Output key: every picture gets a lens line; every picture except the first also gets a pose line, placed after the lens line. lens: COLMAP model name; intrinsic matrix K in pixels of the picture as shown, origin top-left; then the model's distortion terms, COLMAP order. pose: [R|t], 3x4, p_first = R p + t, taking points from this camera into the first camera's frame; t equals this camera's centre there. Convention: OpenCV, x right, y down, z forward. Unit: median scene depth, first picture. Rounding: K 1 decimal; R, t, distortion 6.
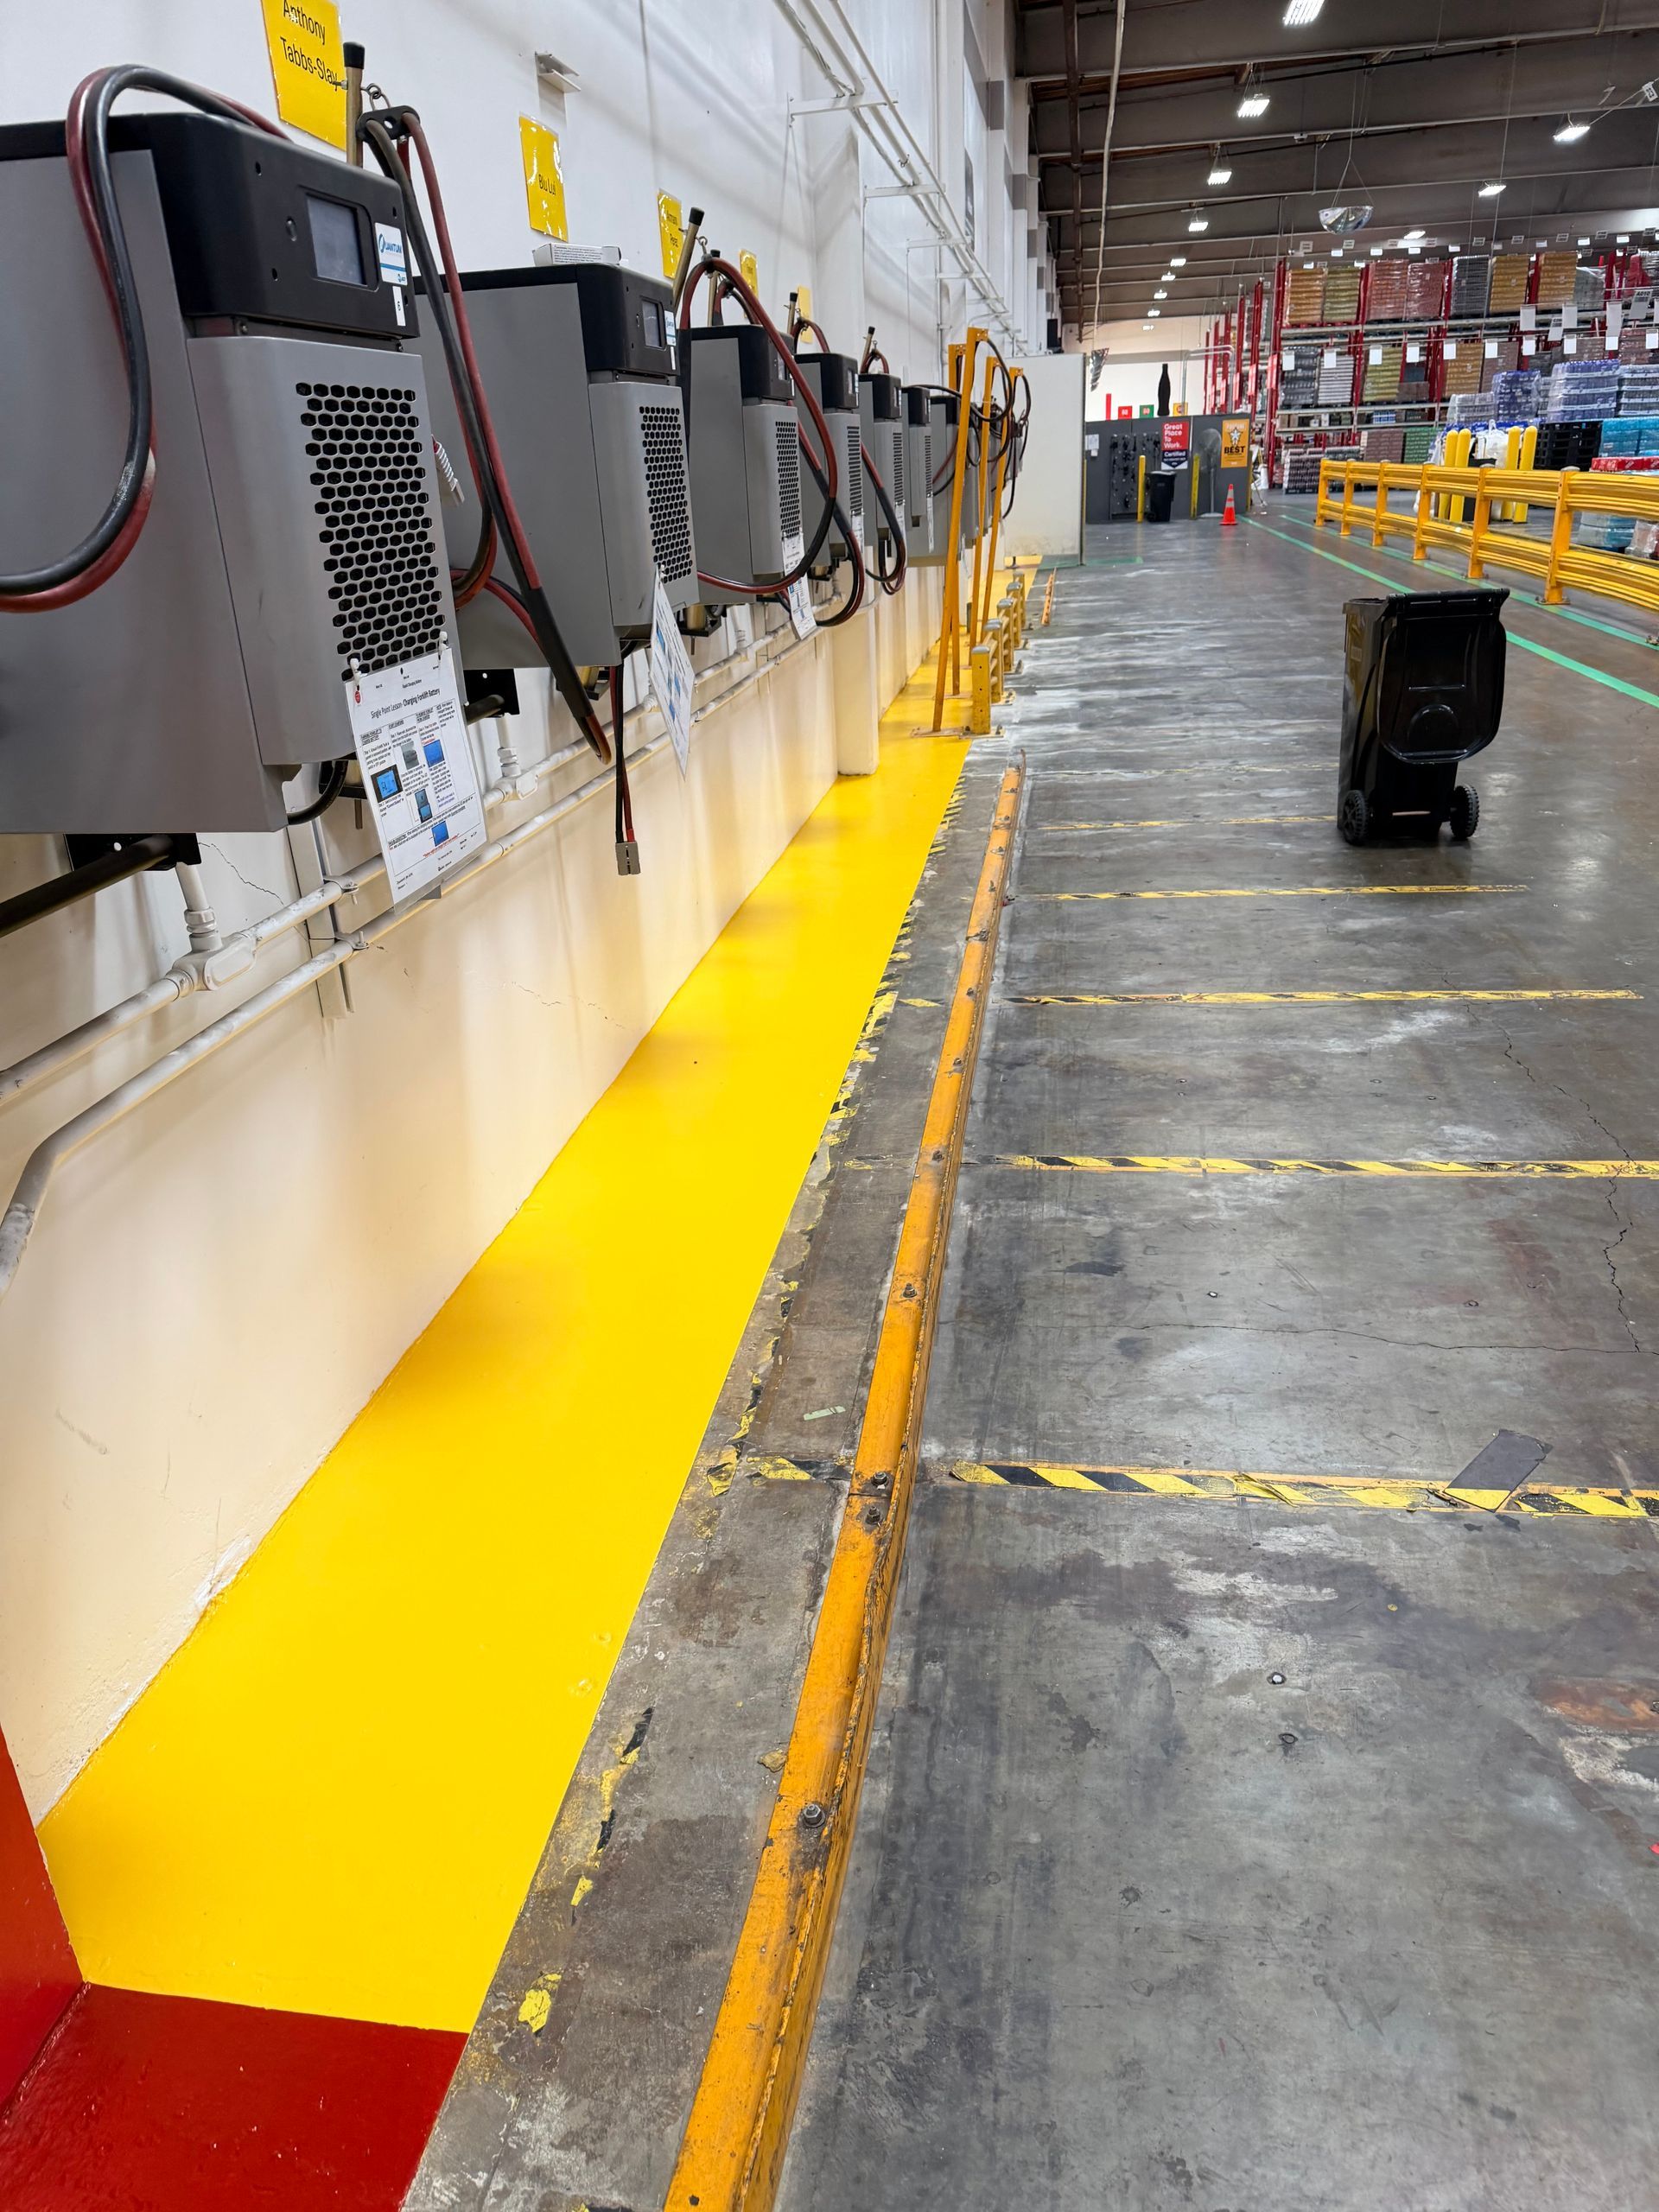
lens RADIAL K [[1659.2, 0, 829.5], [0, 1659.2, 1106.0], [0, 0, 1]] dist [0.048412, -0.063714]
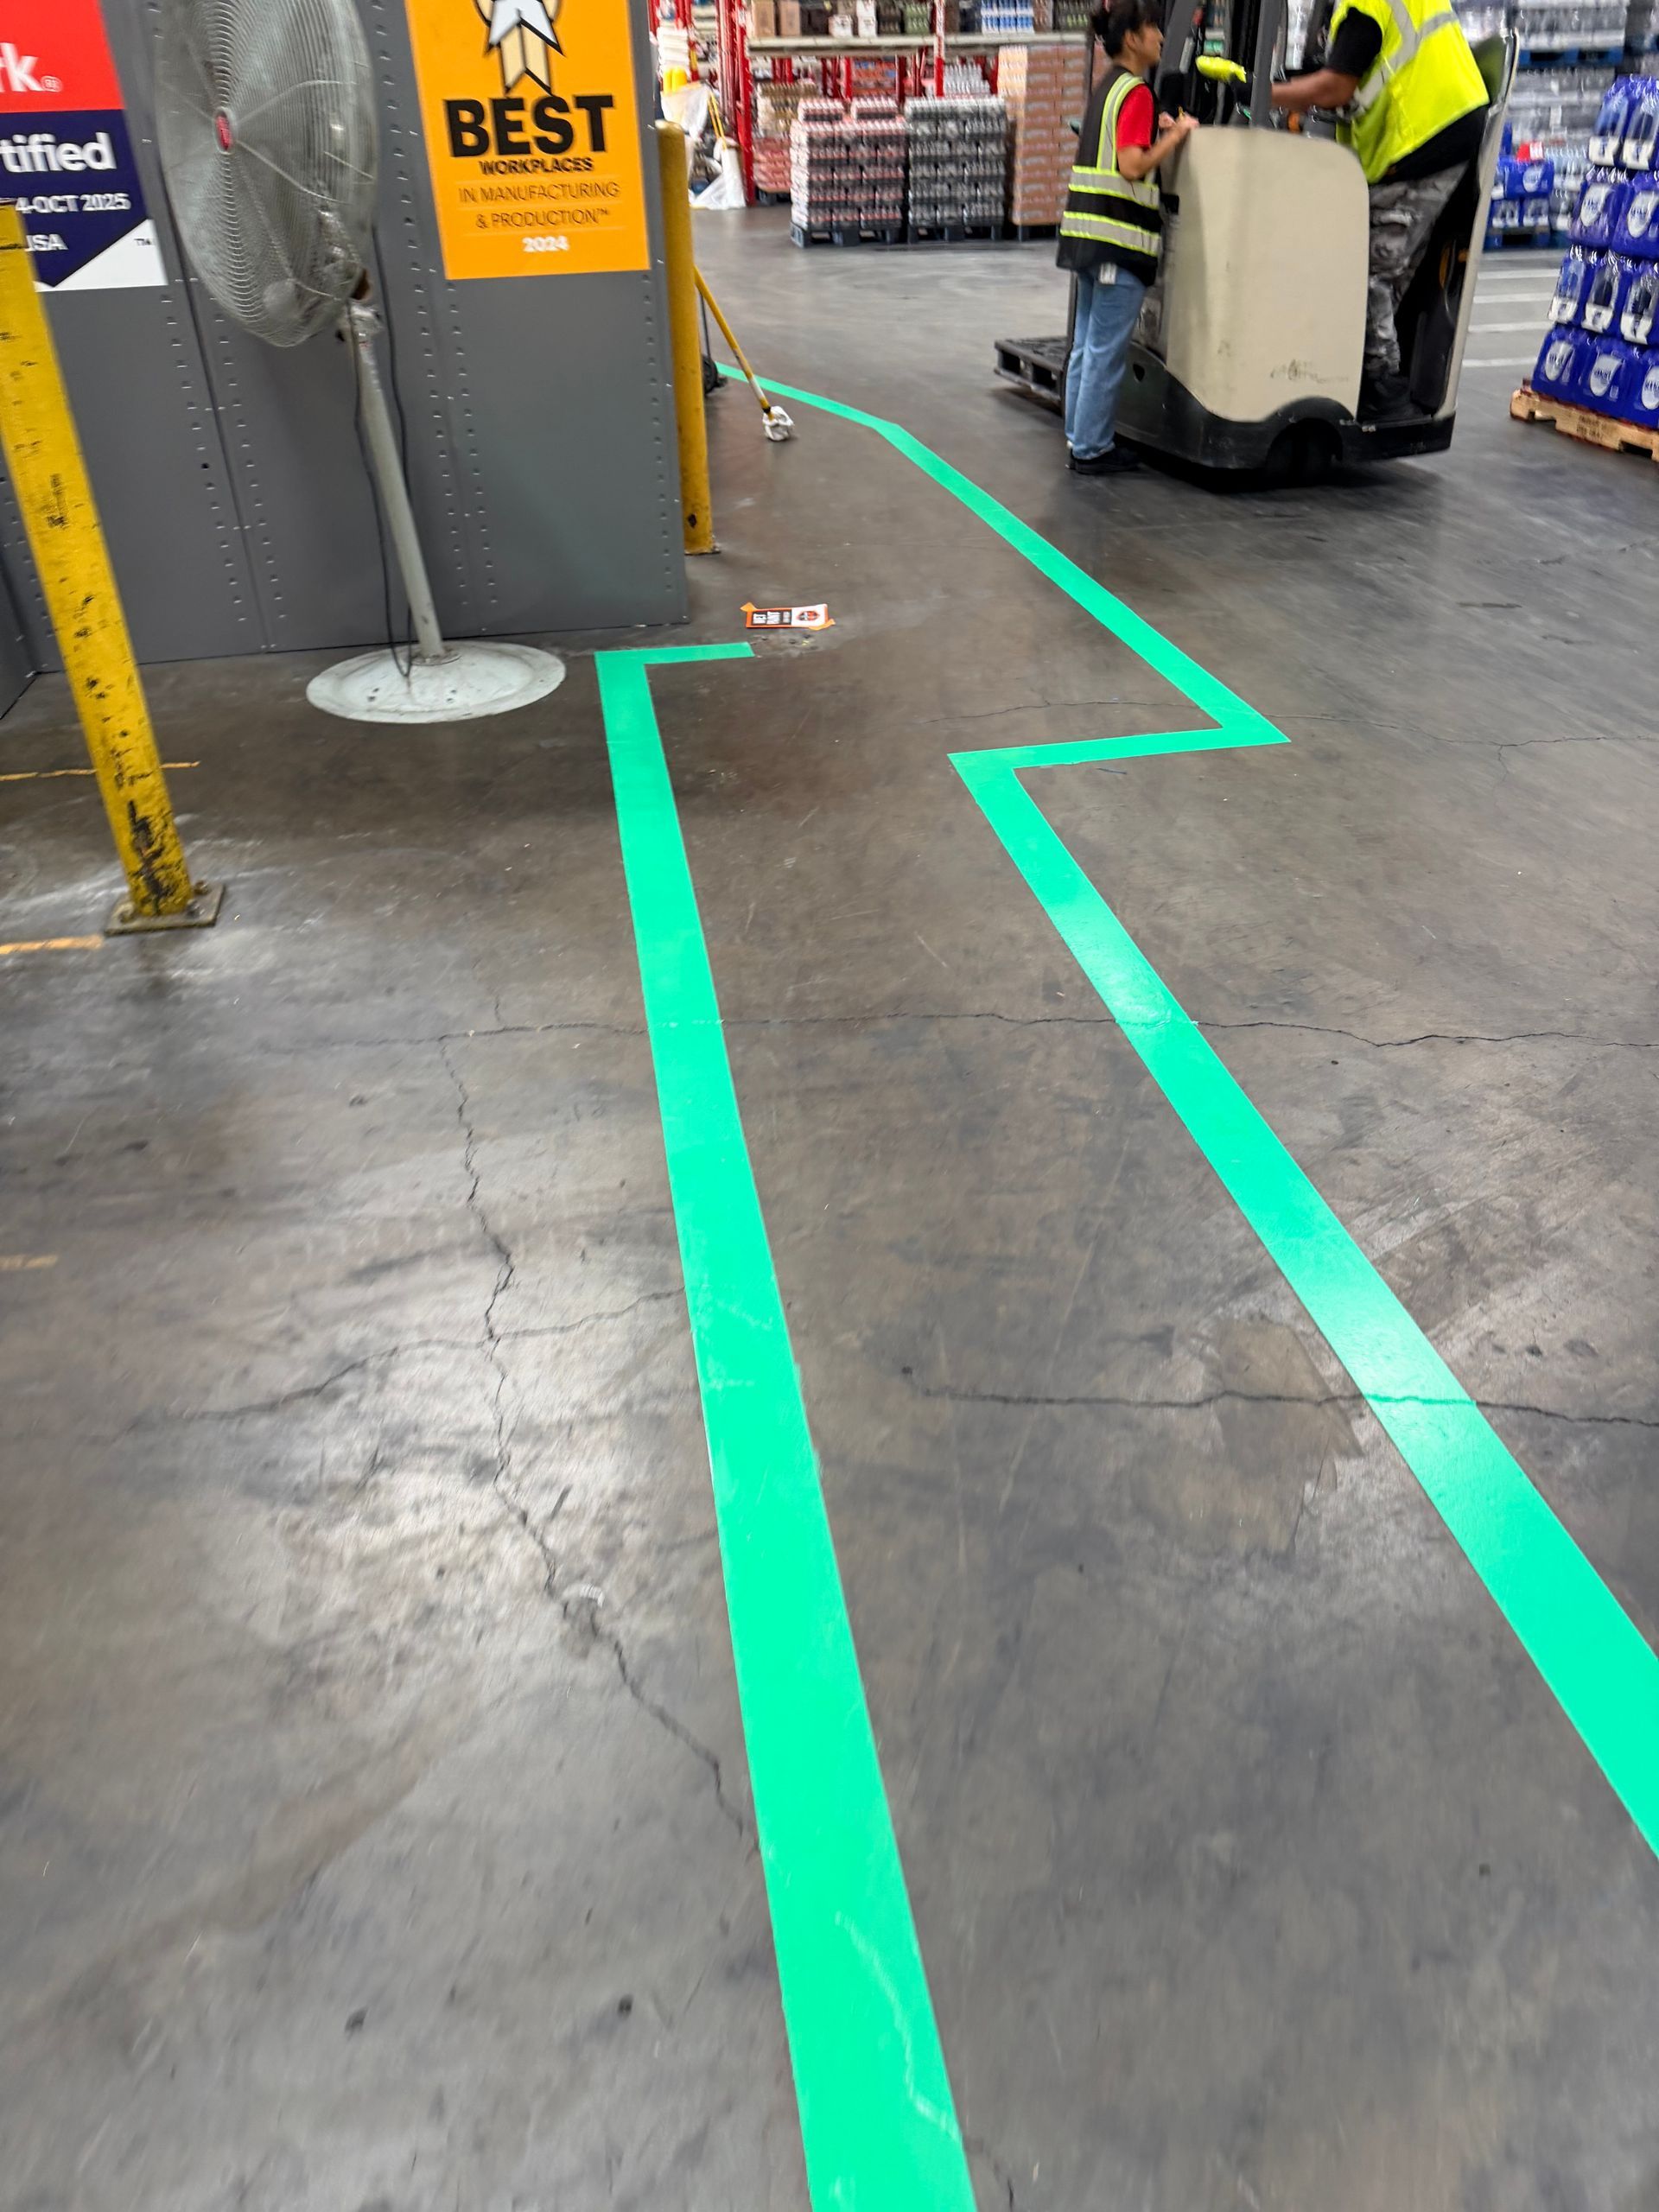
lens RADIAL K [[1659.2, 0, 829.5], [0, 1659.2, 1106.0], [0, 0, 1]] dist [0.048412, -0.063714]
pose [[0.955775, -0.140810, 0.258199, 0.167594], [0.094547, 0.978441, 0.183613, -0.259963], [-0.278487, -0.151080, 0.948483, 0.658048]]
